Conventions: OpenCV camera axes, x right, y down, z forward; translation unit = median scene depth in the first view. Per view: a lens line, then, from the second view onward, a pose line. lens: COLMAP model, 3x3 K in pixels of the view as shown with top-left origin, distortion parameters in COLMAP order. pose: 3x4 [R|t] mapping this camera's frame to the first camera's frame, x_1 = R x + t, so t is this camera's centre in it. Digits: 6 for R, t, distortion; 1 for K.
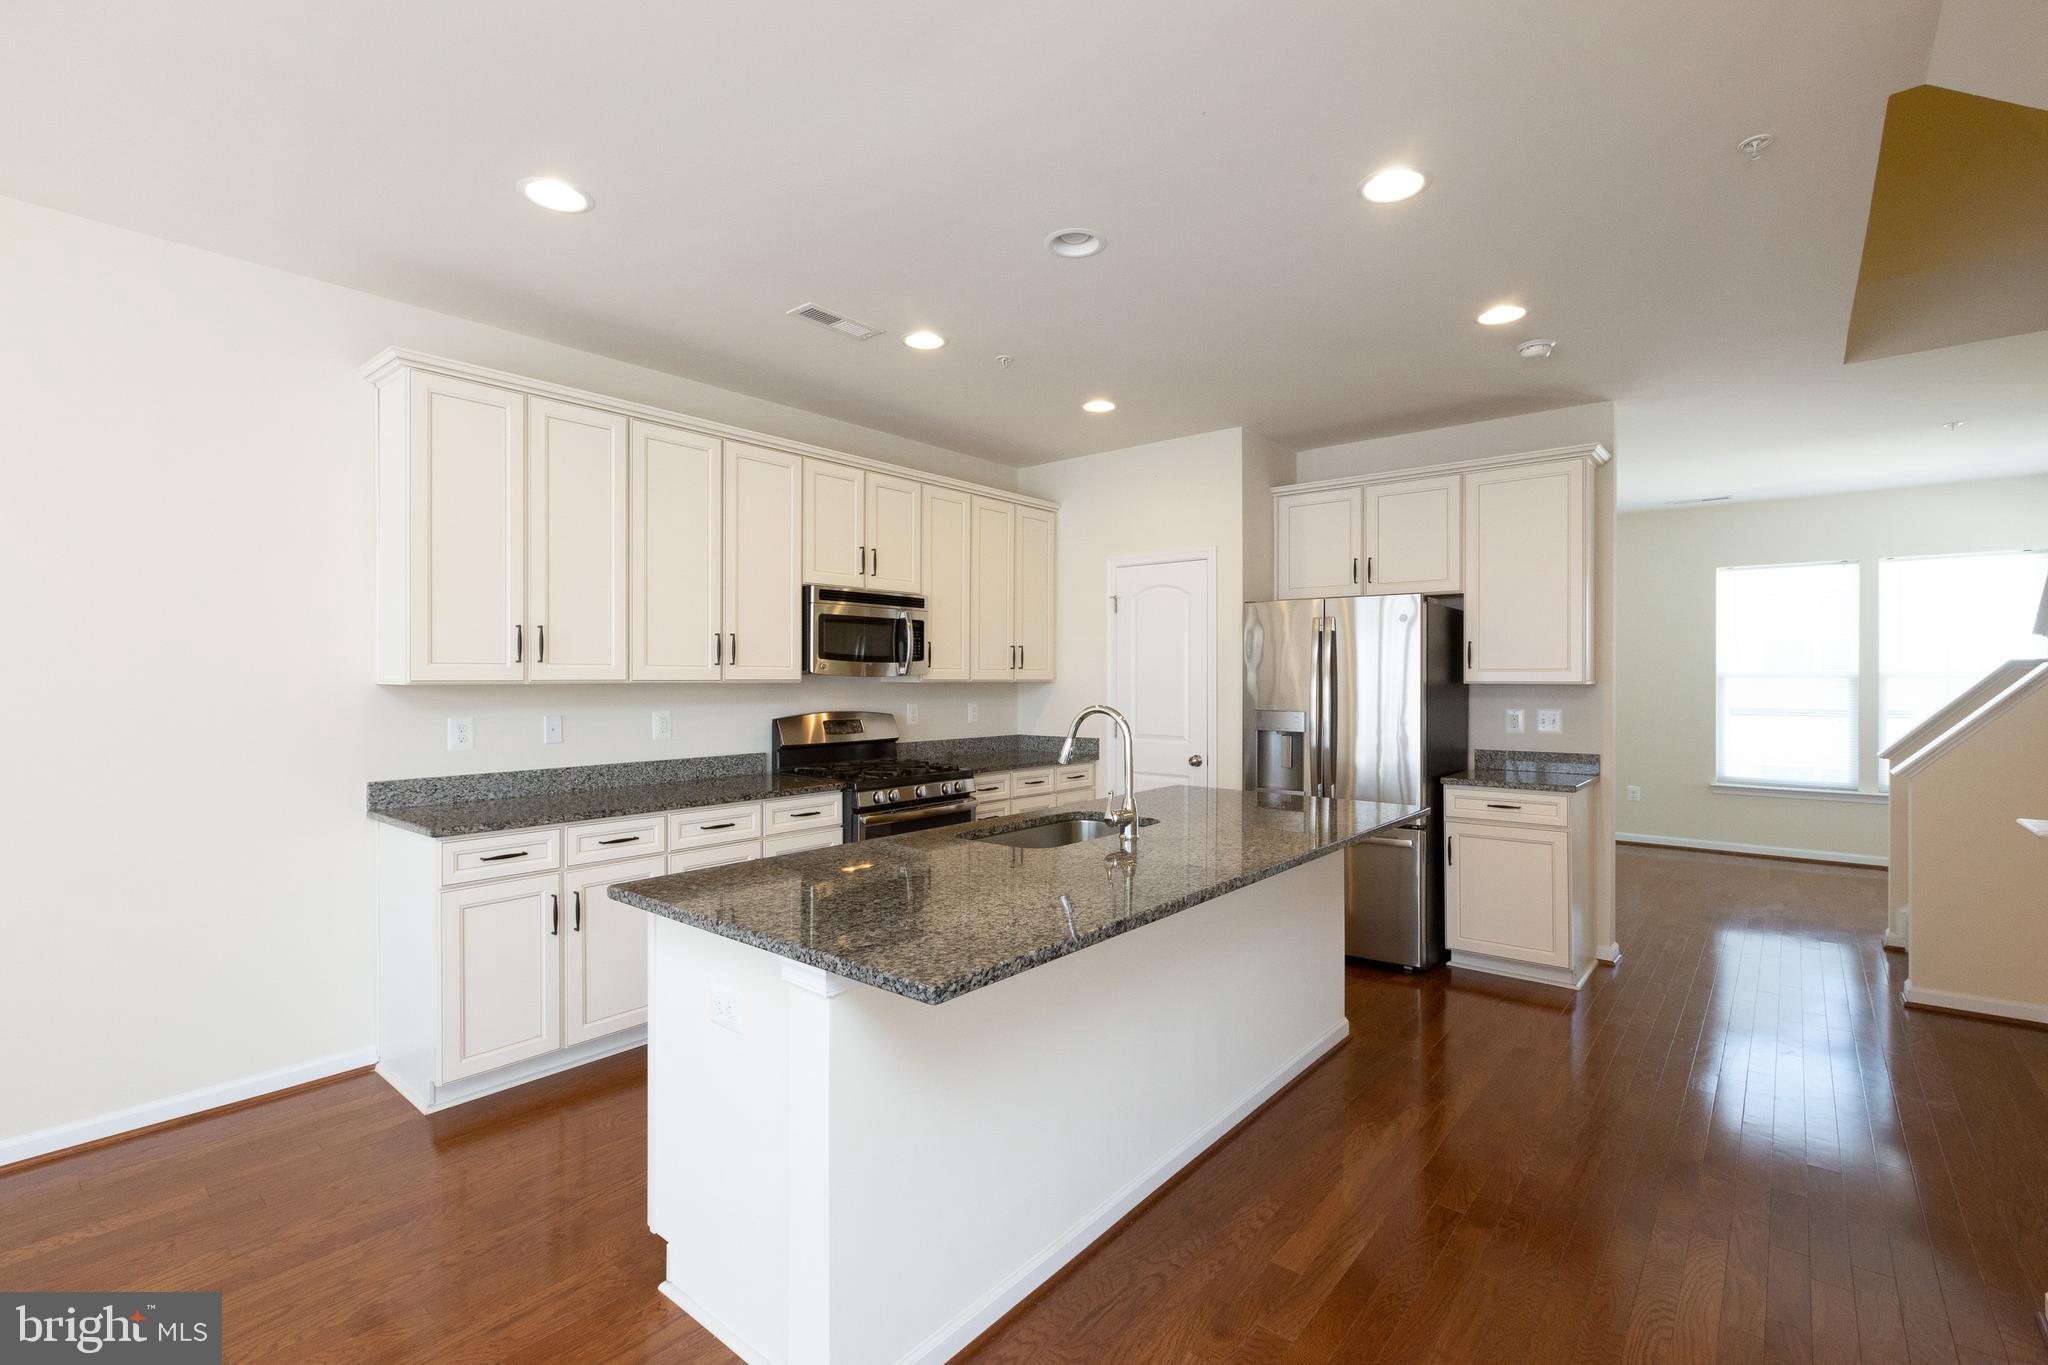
lens RADIAL K [[923.6, 0, 1034.0], [0, 923.6, 679.7], [0, 0, 1]] dist [0.004537, 0.000047]
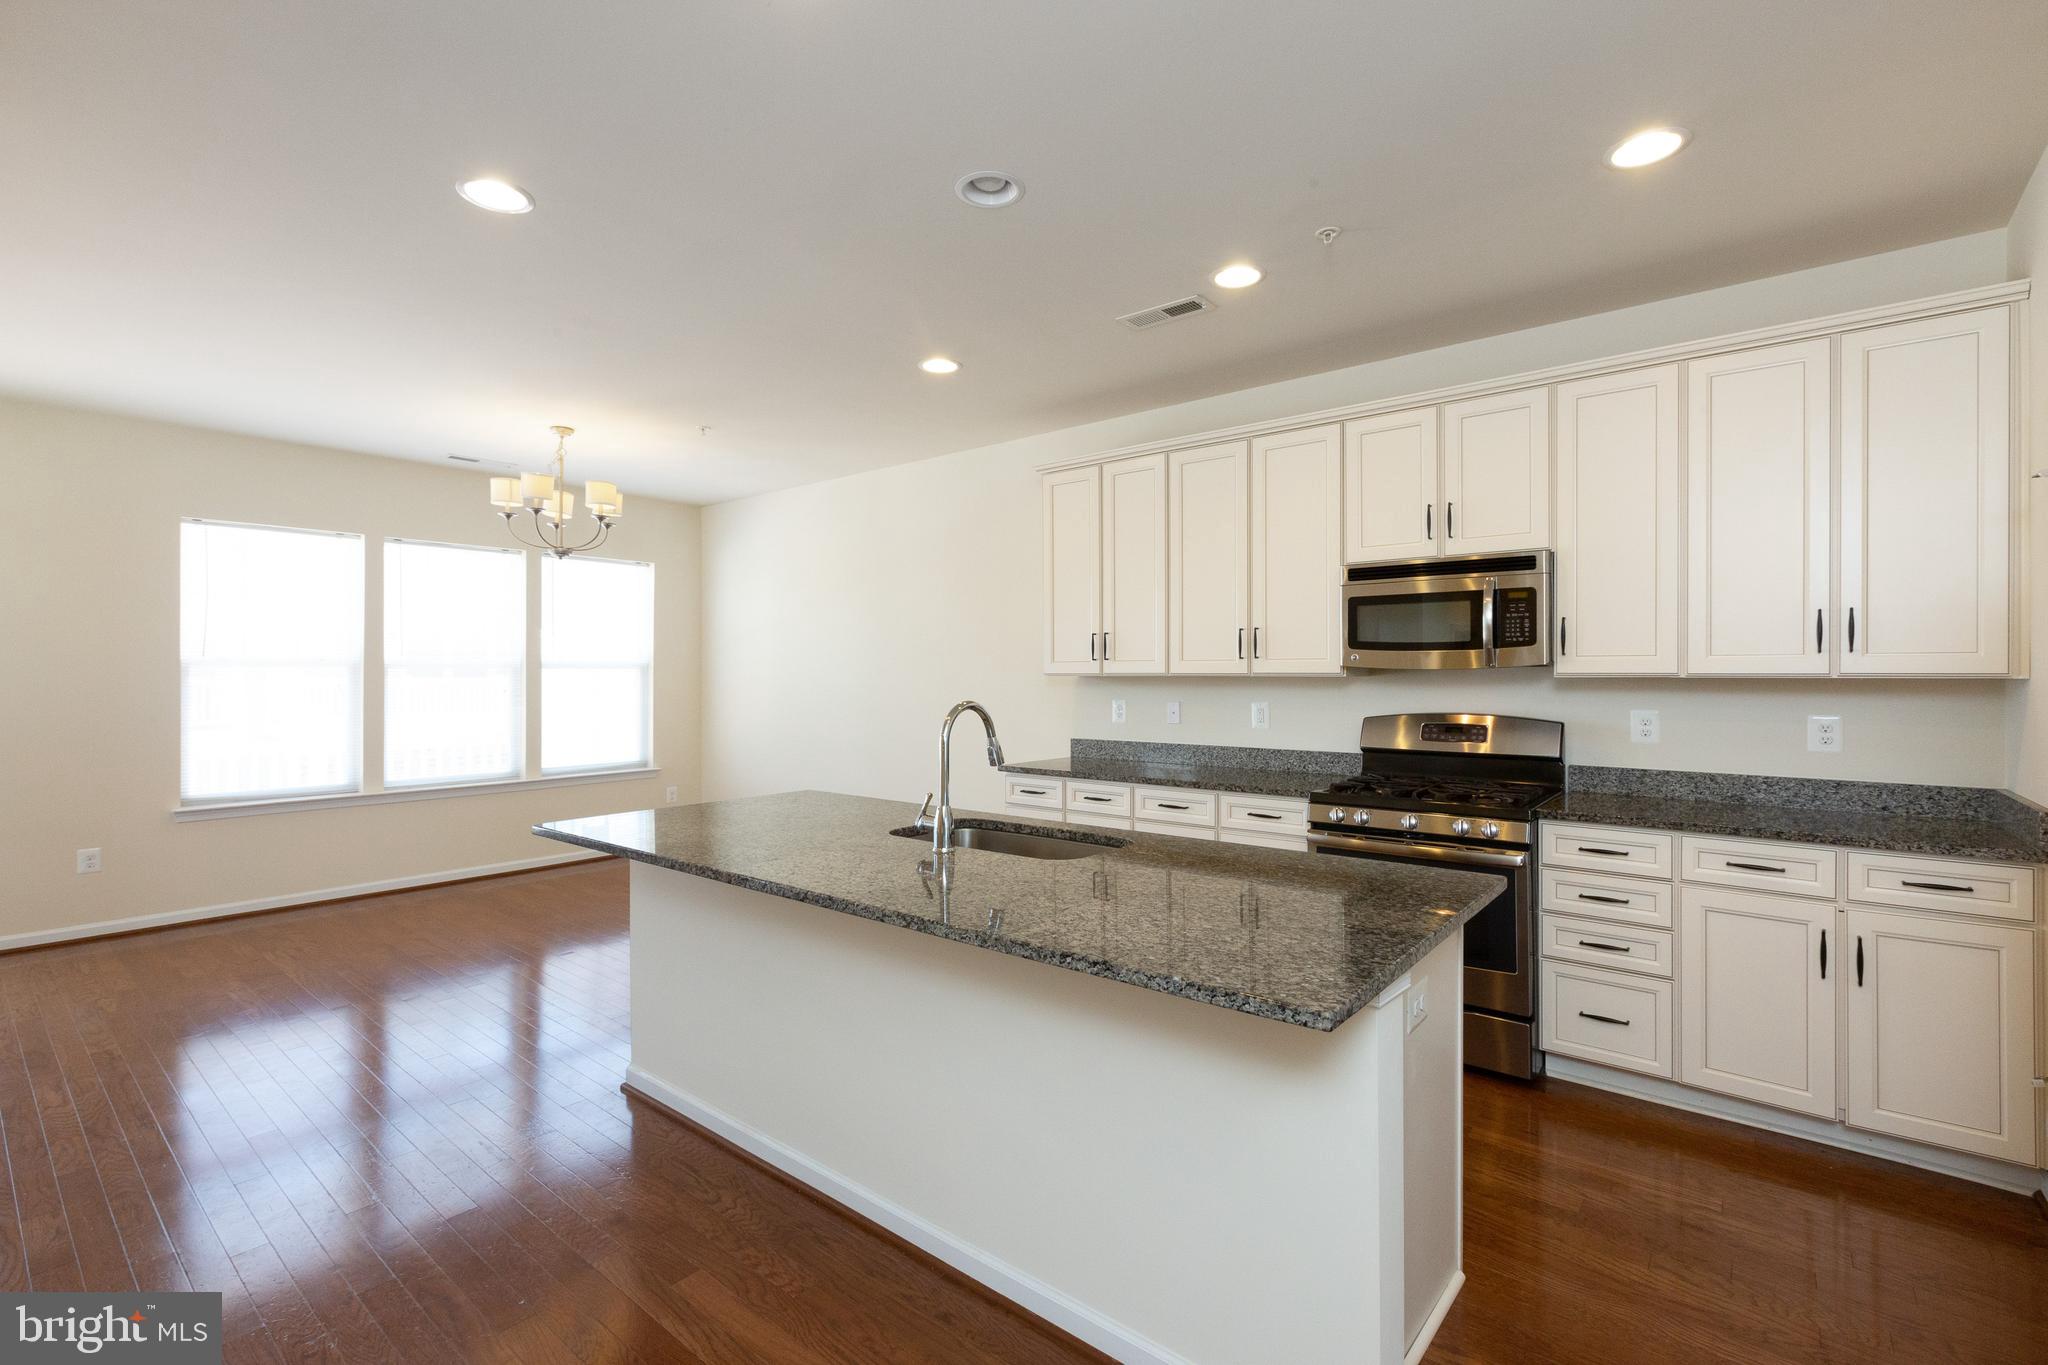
lens RADIAL K [[923.6, 0, 1026.9], [0, 923.6, 674.7], [0, 0, 1]] dist [0.004537, 0.000047]
pose [[0.001067, 0.002051, -0.999997, 0.636128], [-0.000968, 0.999997, 0.002050, -0.000072], [0.999999, 0.000966, 0.001069, 0.693048]]
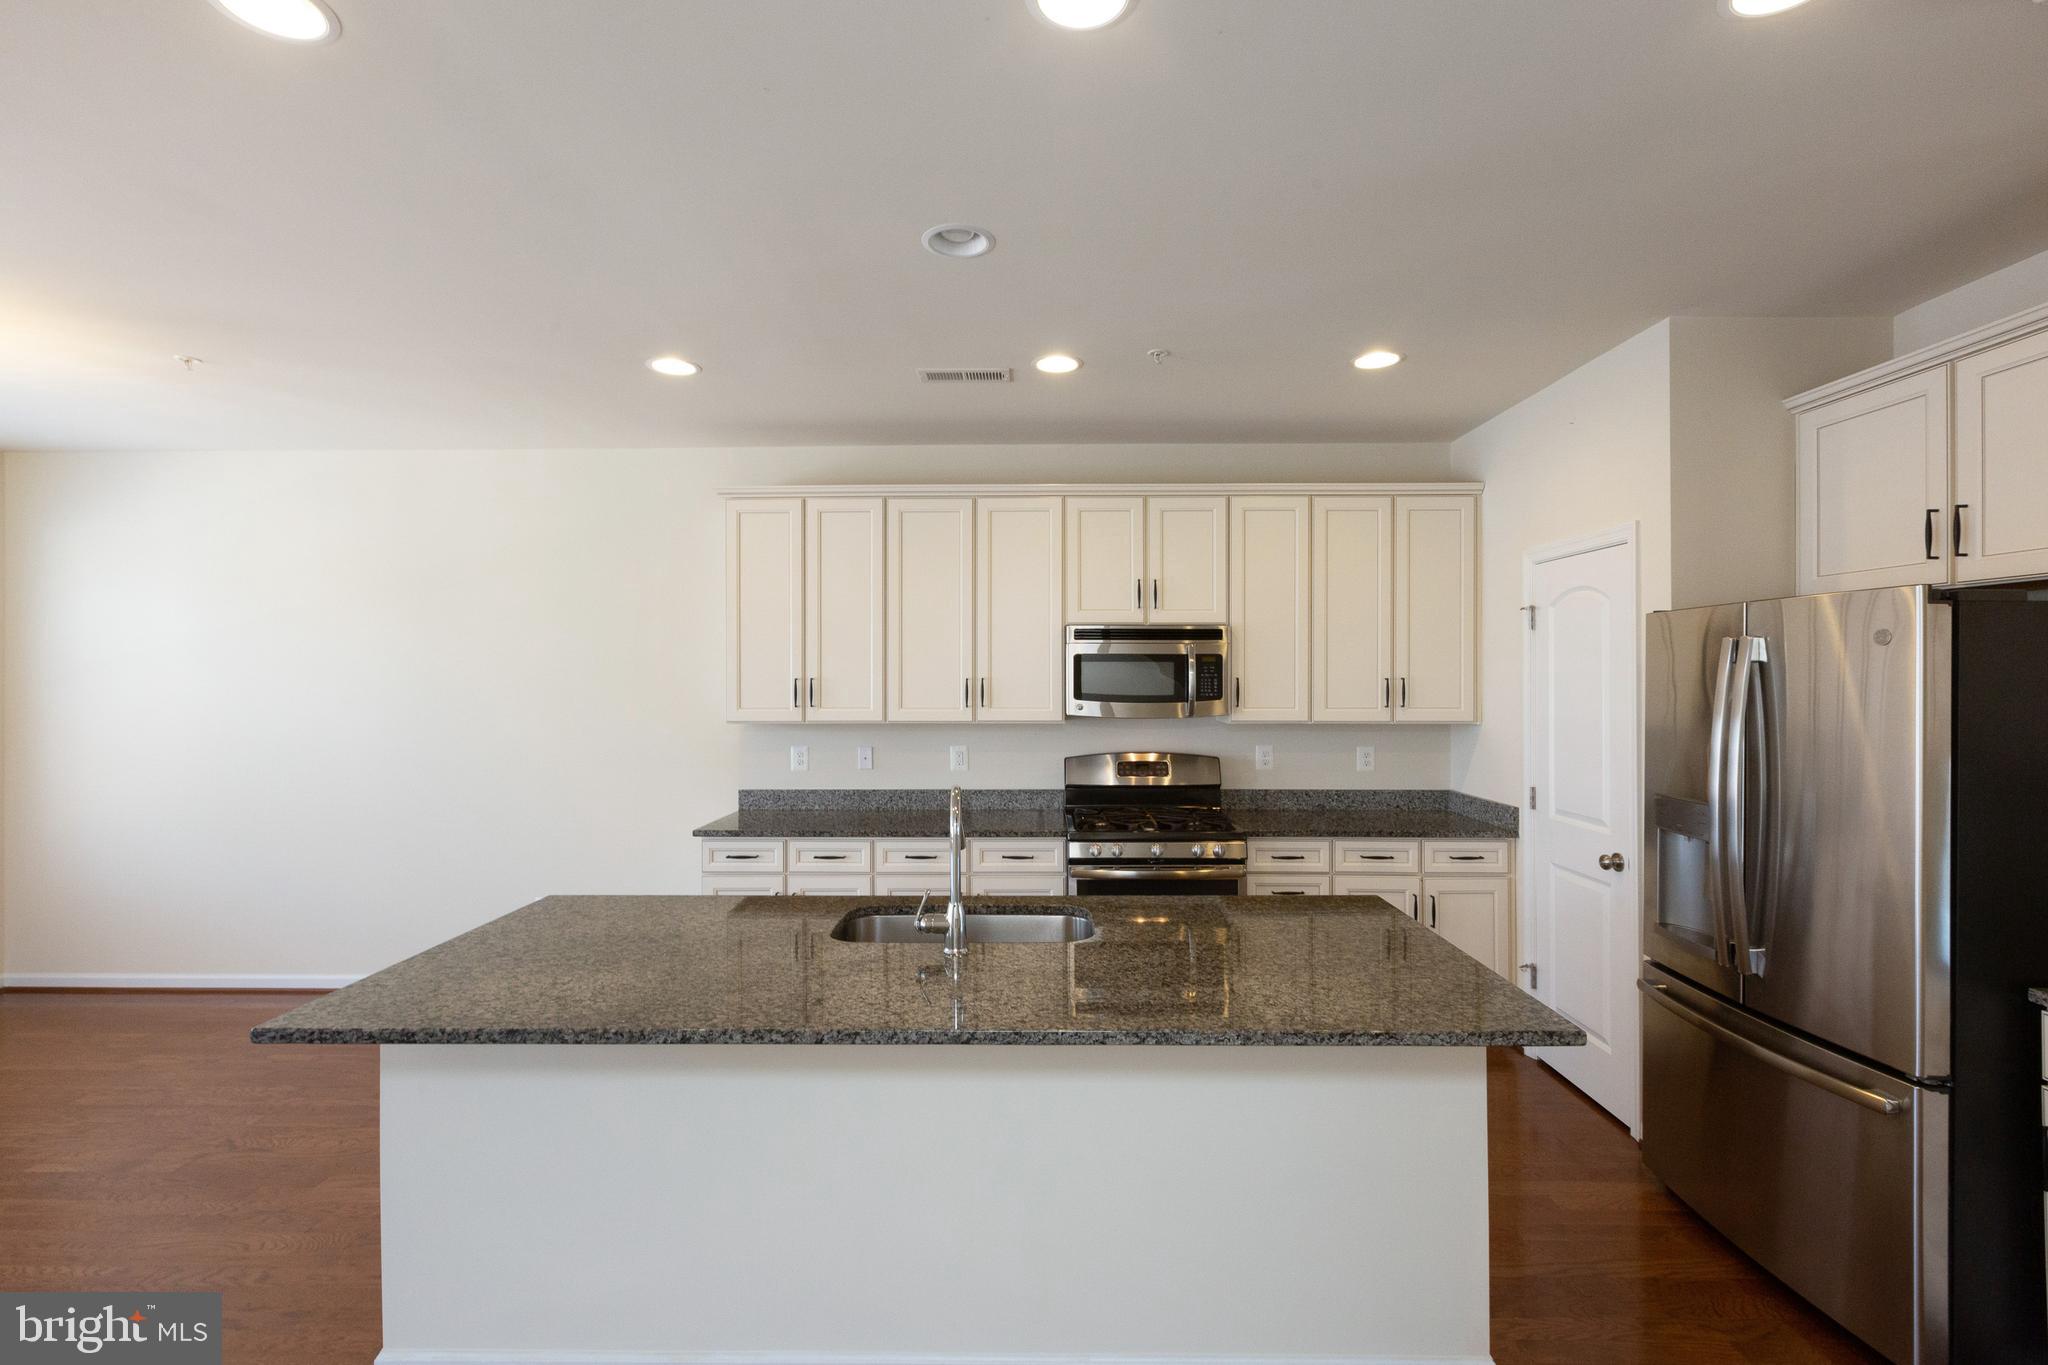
lens RADIAL K [[923.6, 0, 1027.5], [0, 923.6, 679.1], [0, 0, 1]] dist [0.004537, 0.000047]
pose [[0.624051, 0.000268, -0.781384, 0.502830], [-0.000331, 1.000000, 0.000078, -0.044962], [0.781384, 0.000210, 0.624051, 0.345651]]
